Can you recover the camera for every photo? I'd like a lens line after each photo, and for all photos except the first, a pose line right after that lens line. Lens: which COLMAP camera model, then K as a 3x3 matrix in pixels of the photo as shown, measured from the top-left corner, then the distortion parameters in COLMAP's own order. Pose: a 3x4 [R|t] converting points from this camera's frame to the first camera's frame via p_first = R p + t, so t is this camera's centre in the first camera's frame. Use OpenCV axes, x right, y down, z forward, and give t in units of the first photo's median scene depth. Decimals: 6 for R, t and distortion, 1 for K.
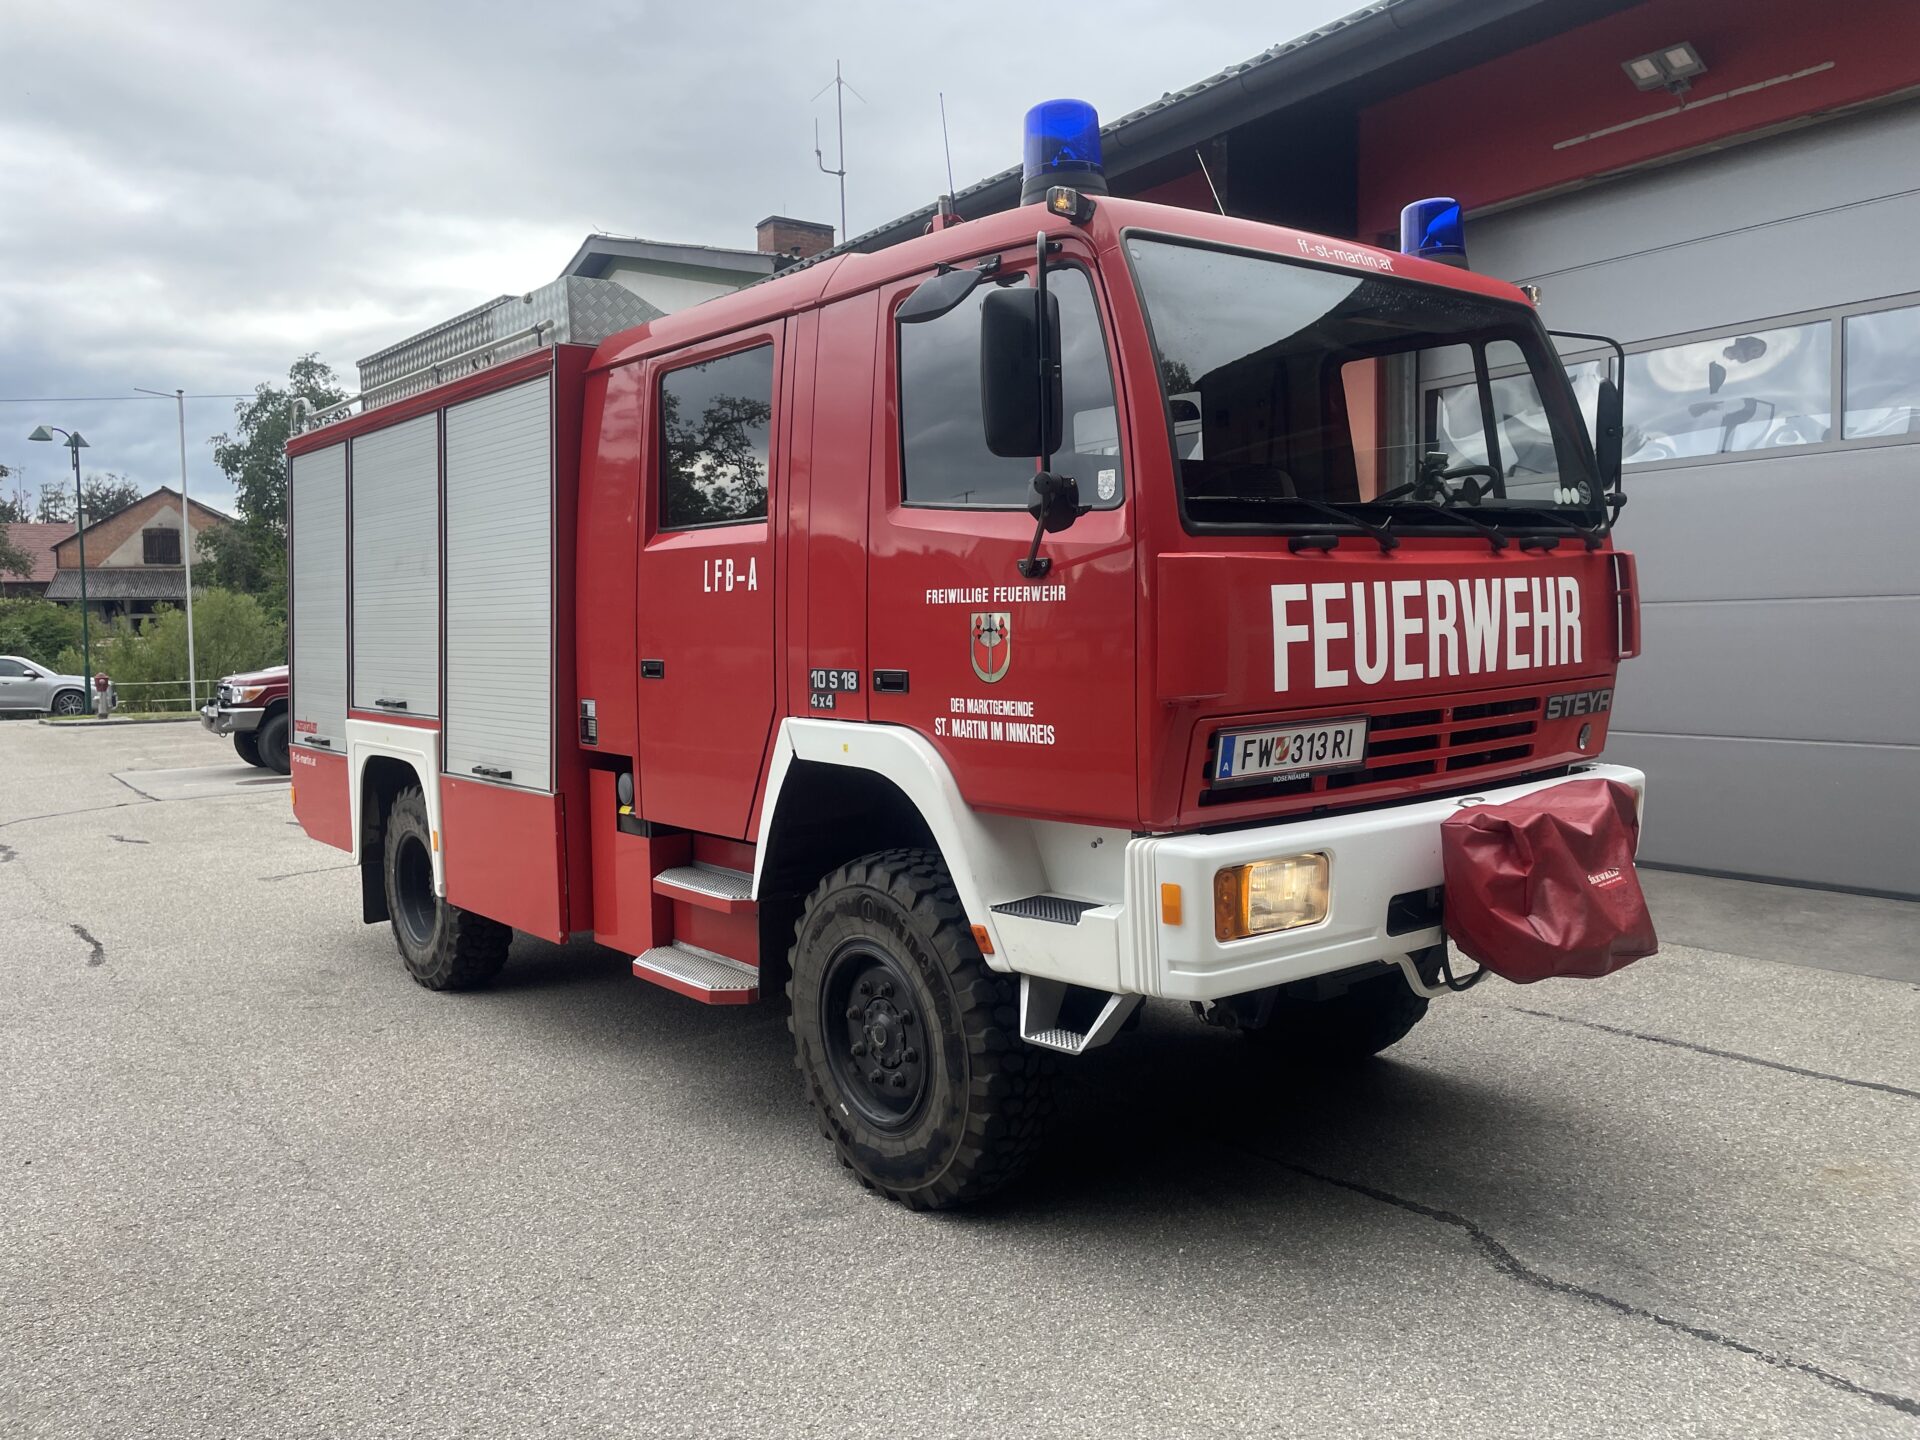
lens RADIAL K [[1456.6, 0, 953.9], [0, 1456.6, 712.2], [0, 0, 1]] dist [0.086751, -0.098707]
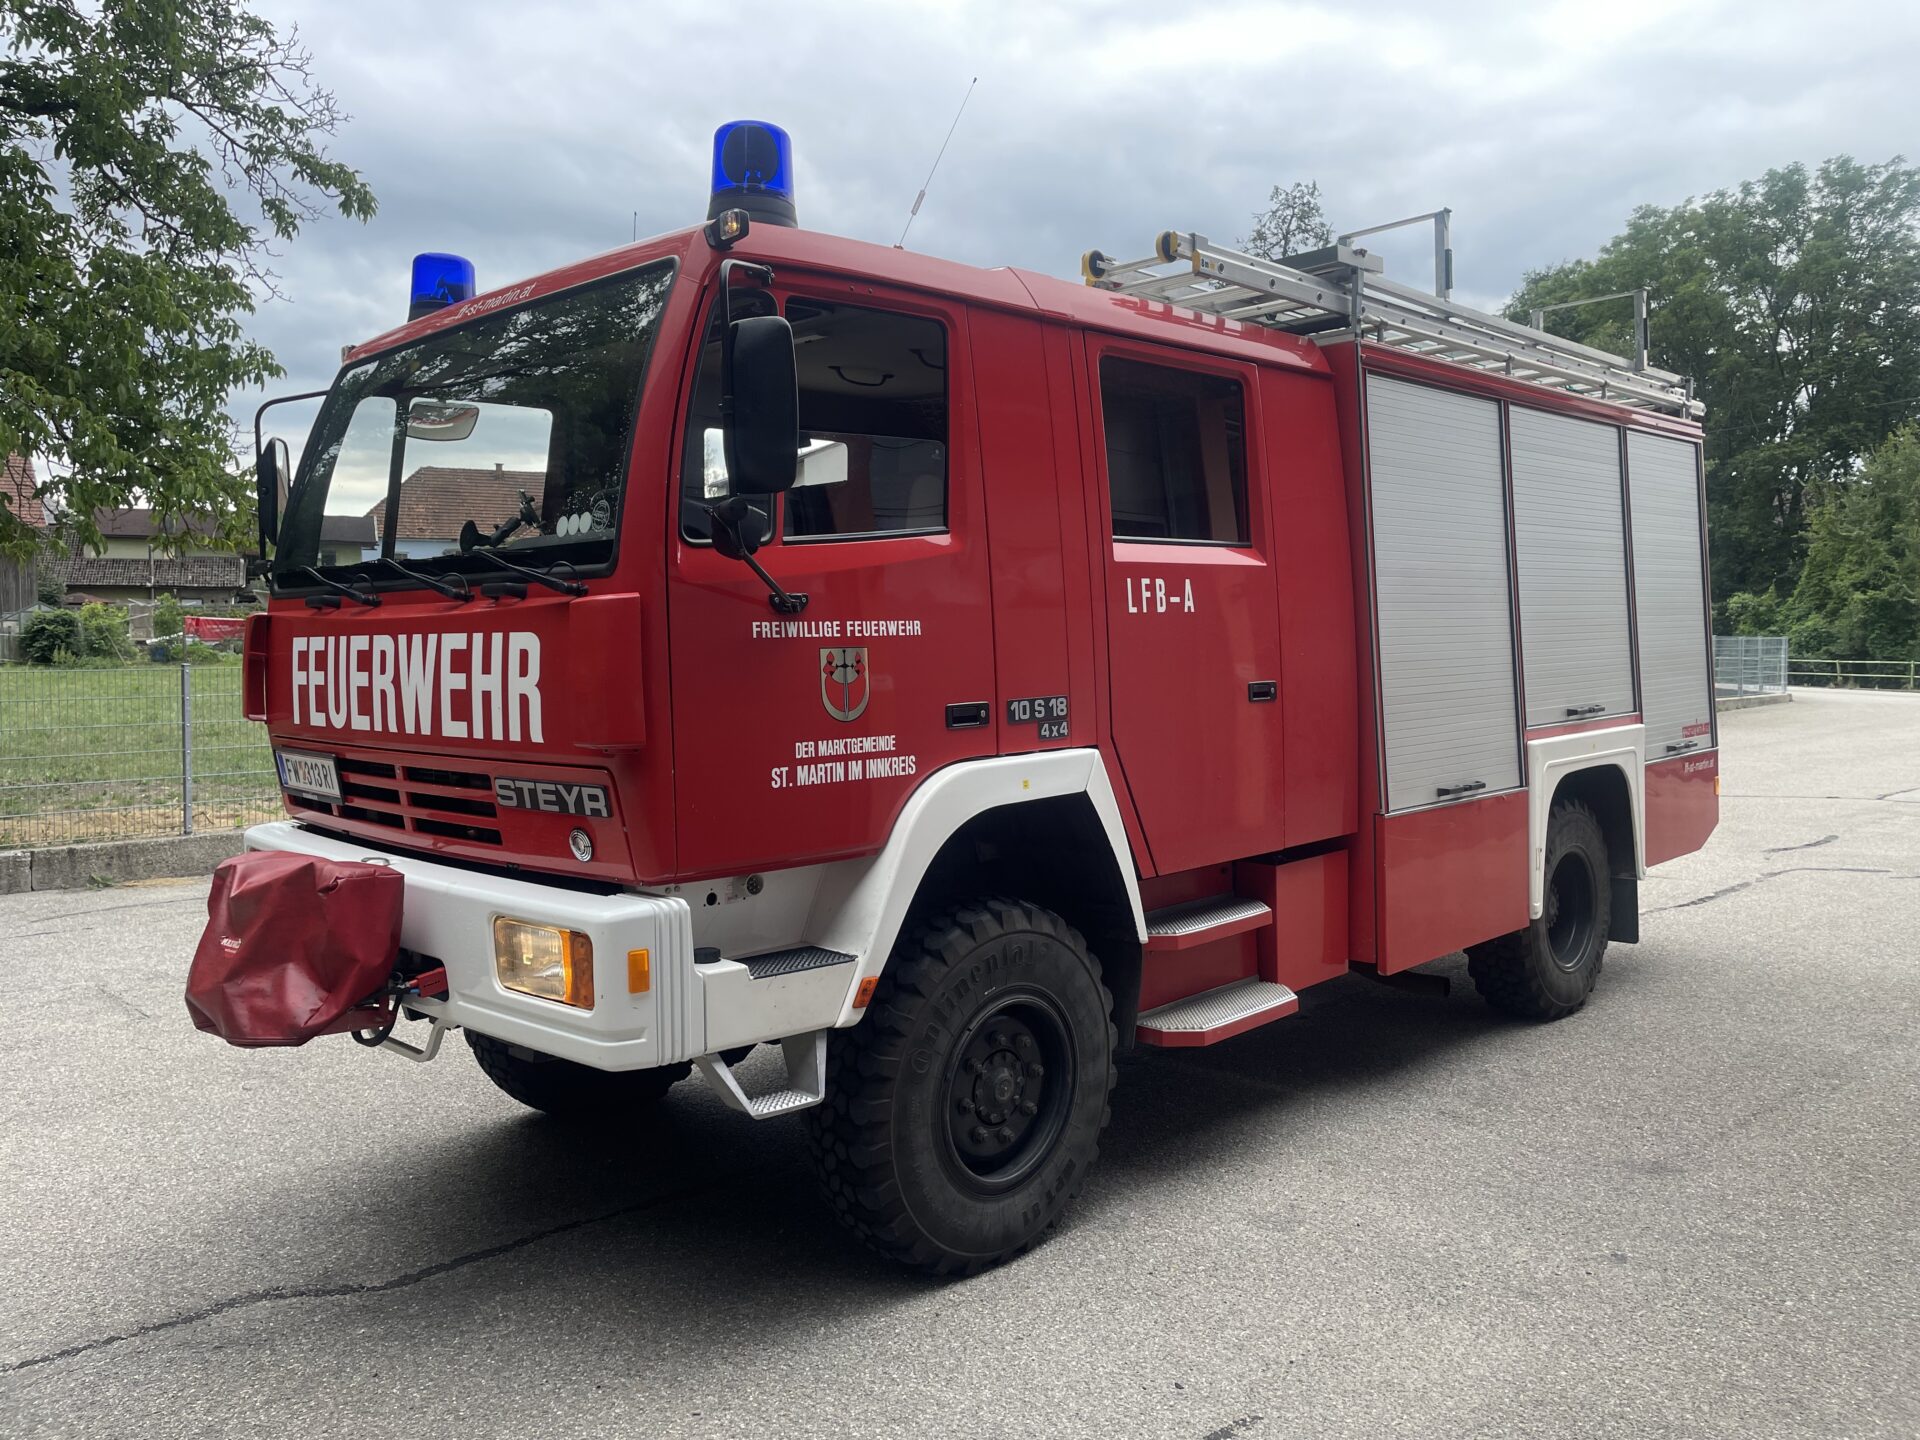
lens RADIAL K [[1456.6, 0, 953.9], [0, 1456.6, 712.2], [0, 0, 1]] dist [0.086751, -0.098707]
pose [[0.094682, 0.080878, -0.992217, 1.273826], [-0.060114, 0.995340, 0.075396, -0.127508], [0.993691, 0.052508, 0.099103, 1.203615]]
